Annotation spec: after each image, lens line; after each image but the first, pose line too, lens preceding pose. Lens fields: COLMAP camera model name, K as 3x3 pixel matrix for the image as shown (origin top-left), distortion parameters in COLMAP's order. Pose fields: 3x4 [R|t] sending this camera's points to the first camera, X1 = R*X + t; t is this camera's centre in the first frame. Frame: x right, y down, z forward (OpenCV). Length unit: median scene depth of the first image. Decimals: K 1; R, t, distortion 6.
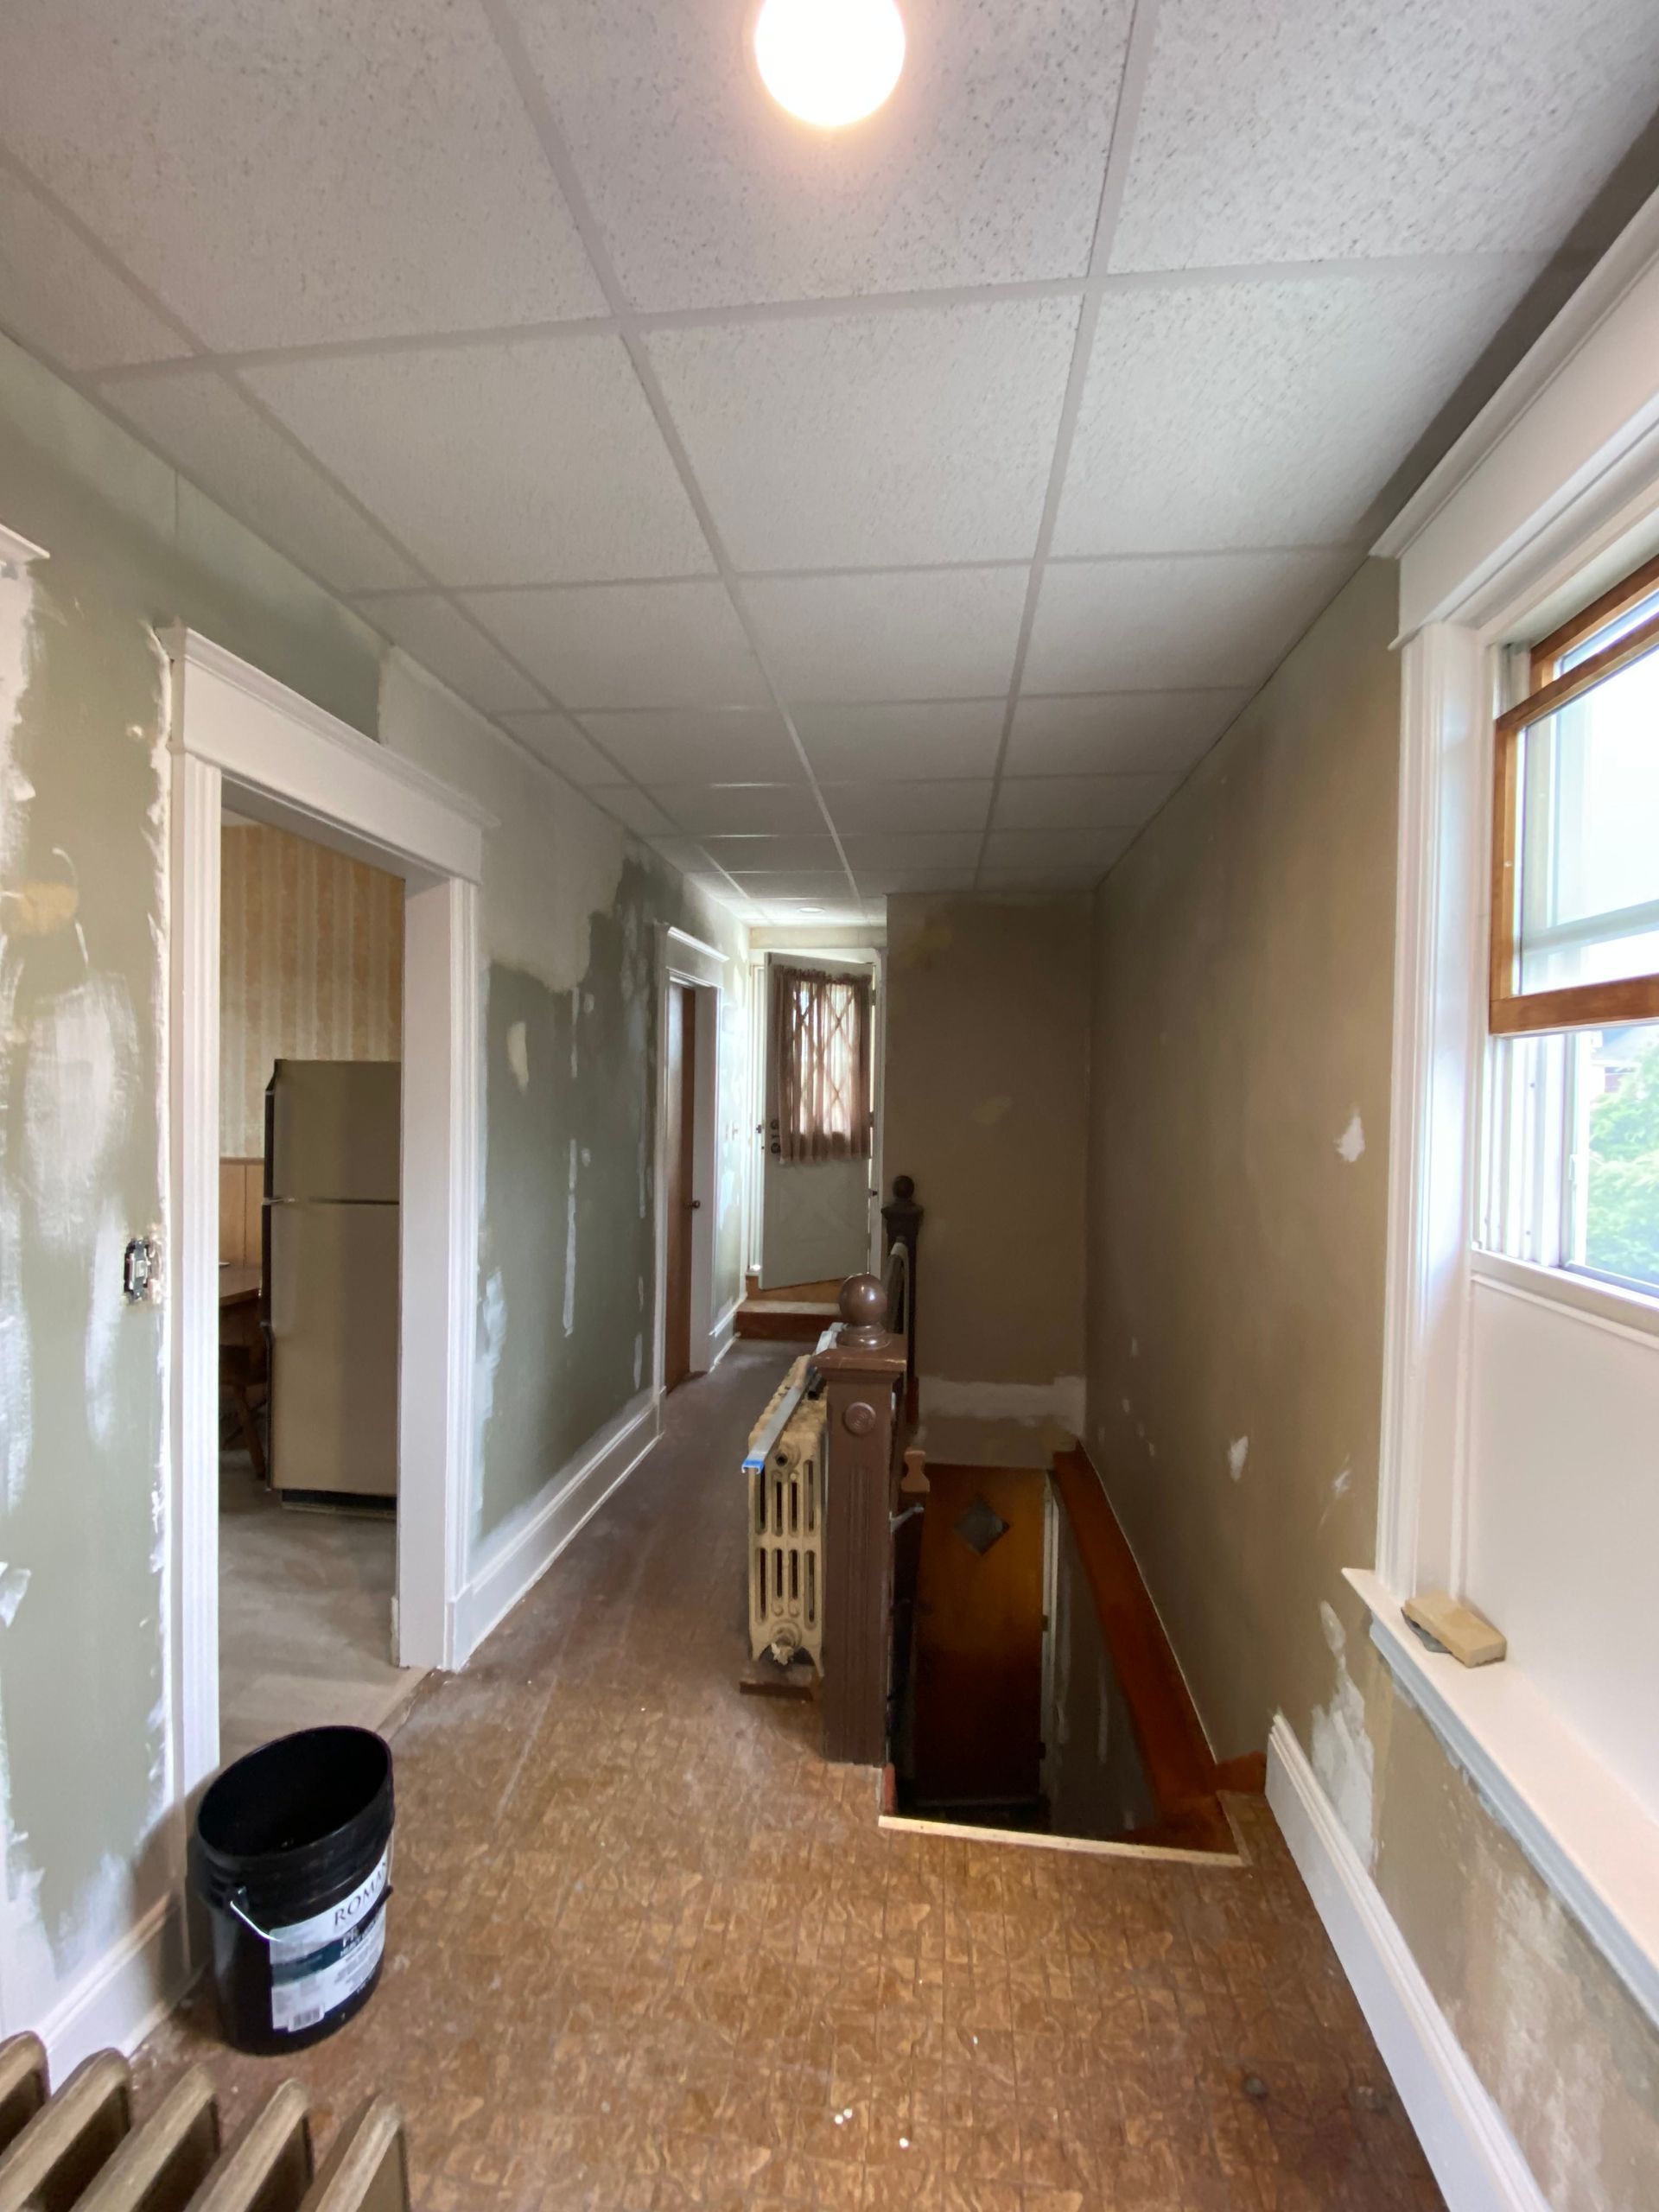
lens RADIAL K [[878.0, 0, 829.5], [0, 878.0, 1106.0], [0, 0, 1]] dist [0.000026, -0.010977]
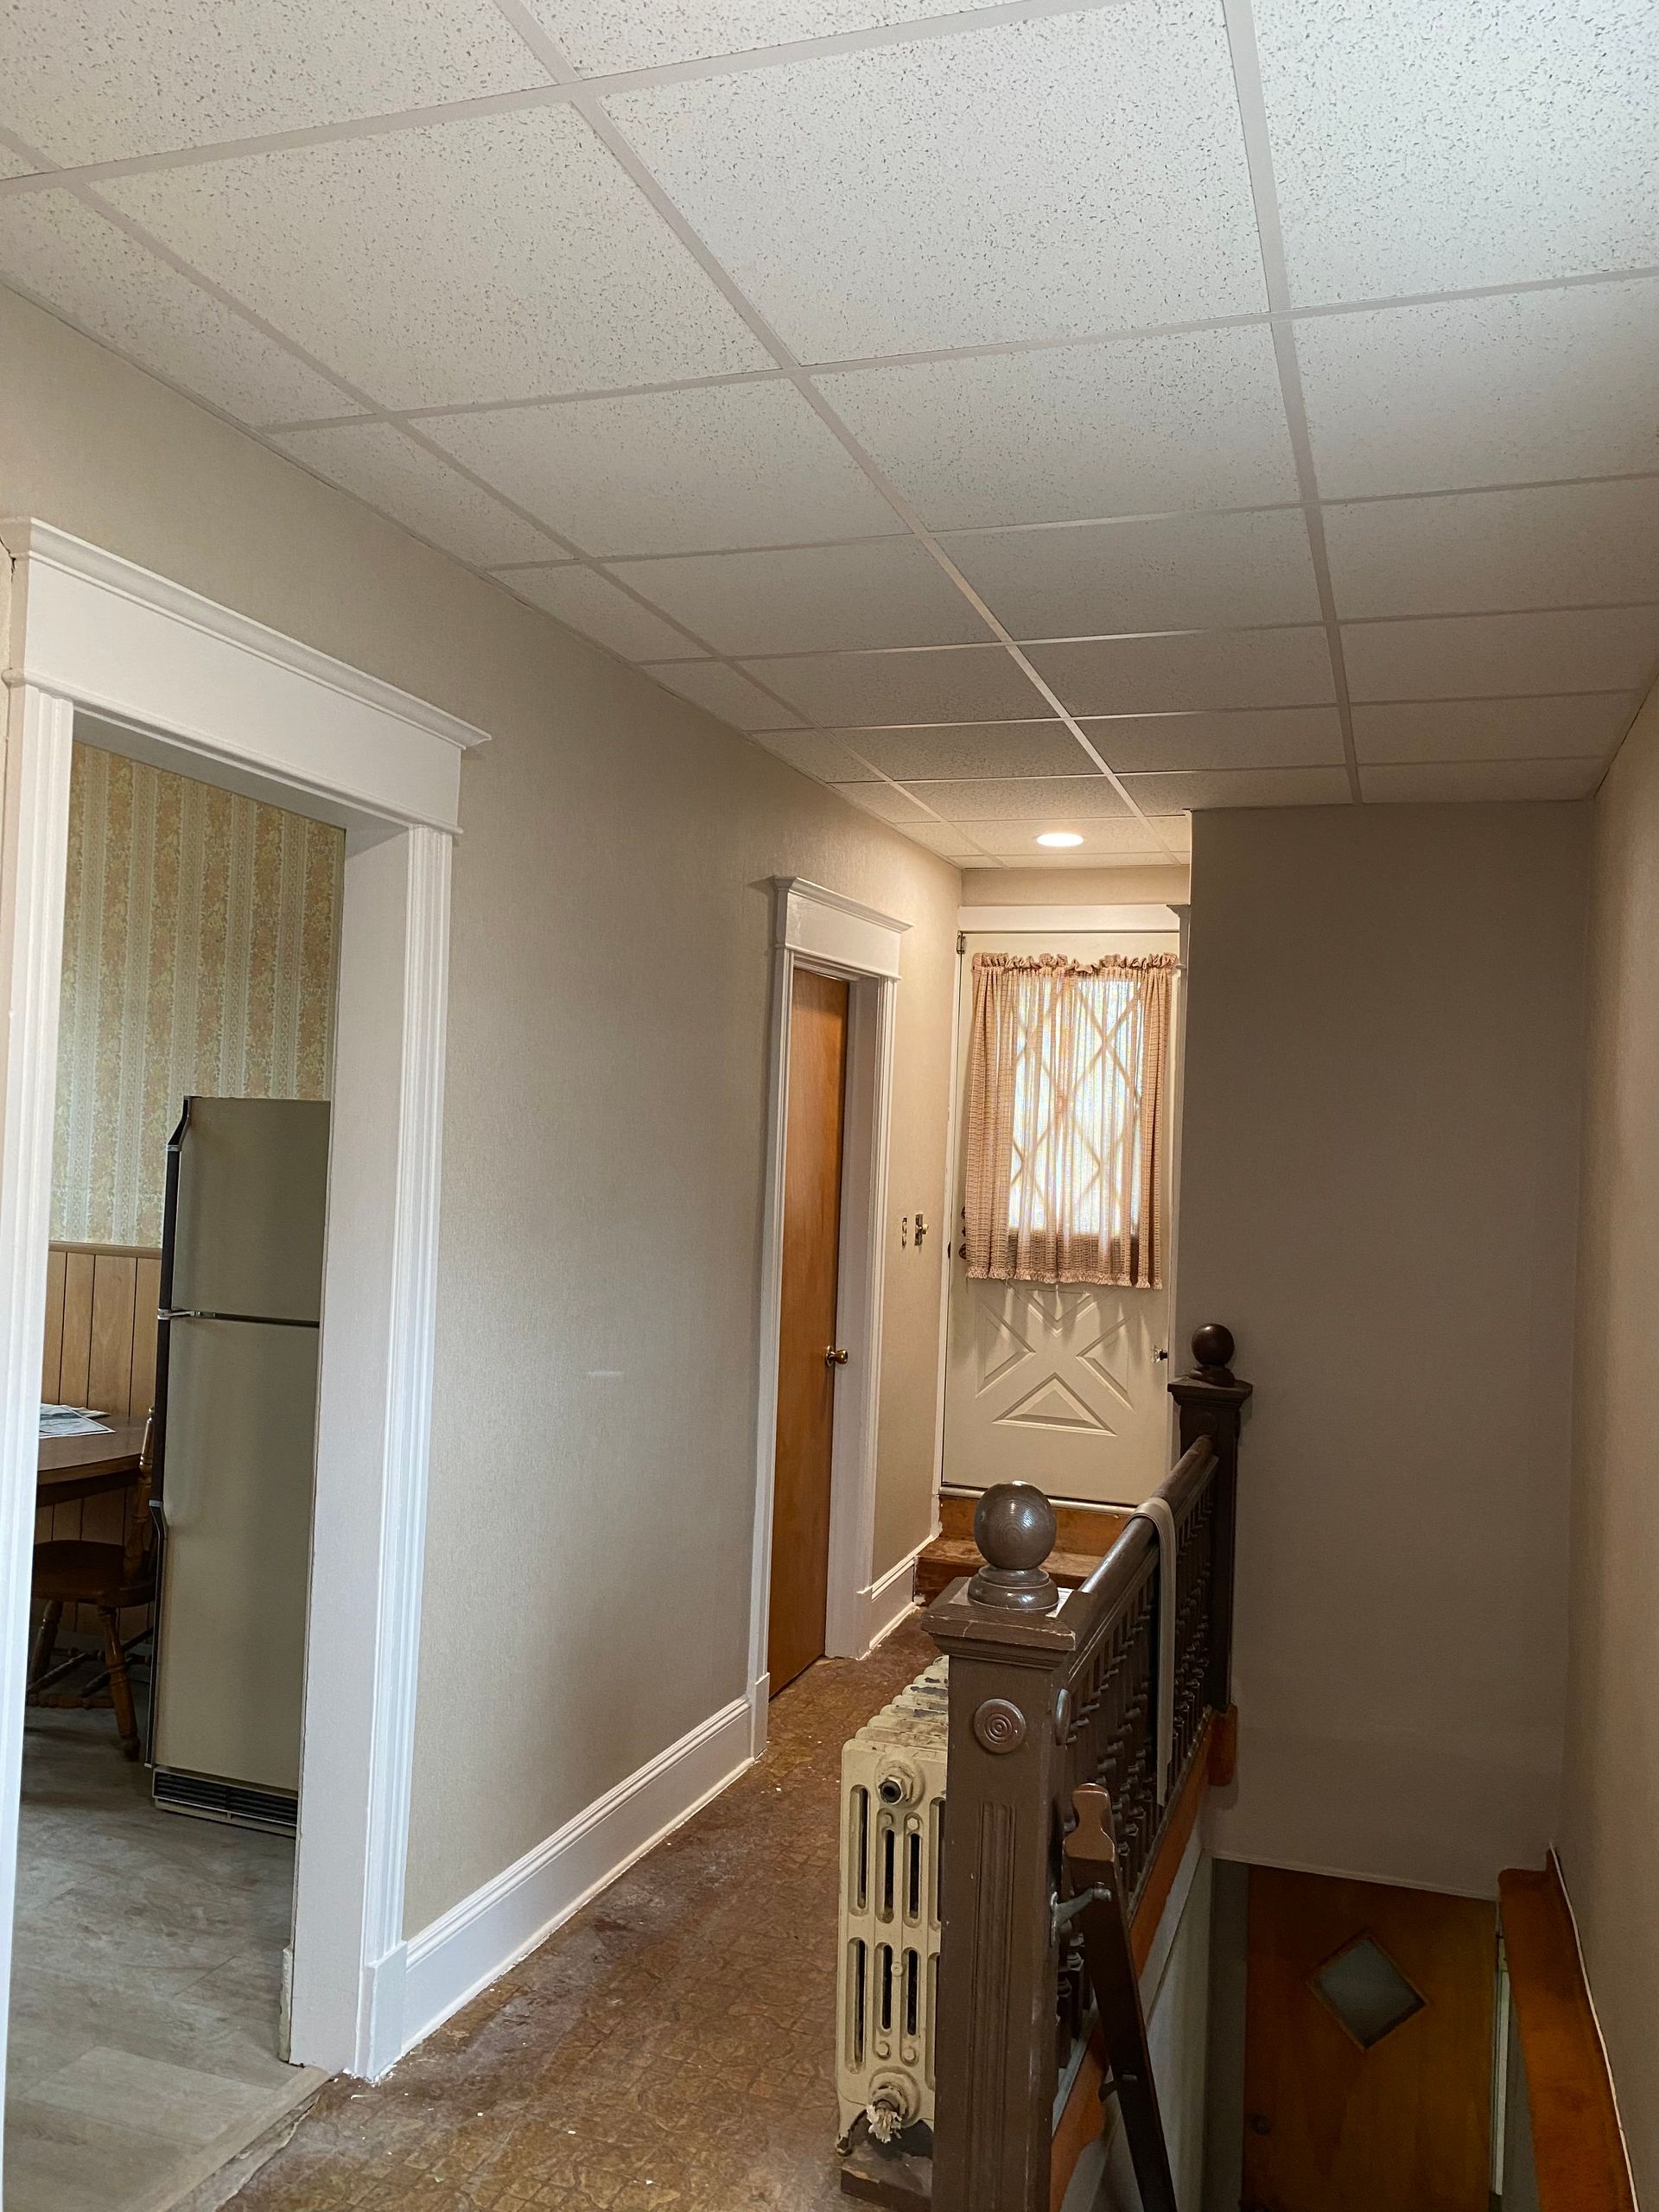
lens RADIAL K [[1622.3, 0, 828.4], [0, 1622.3, 1119.2], [0, 0, 1]] dist [-0.006017, -0.001700]
pose [[0.978724, 0.020284, -0.204177, 0.114818], [-0.028479, 0.998899, -0.037279, -0.007941], [0.203196, 0.042300, 0.978224, -0.095480]]
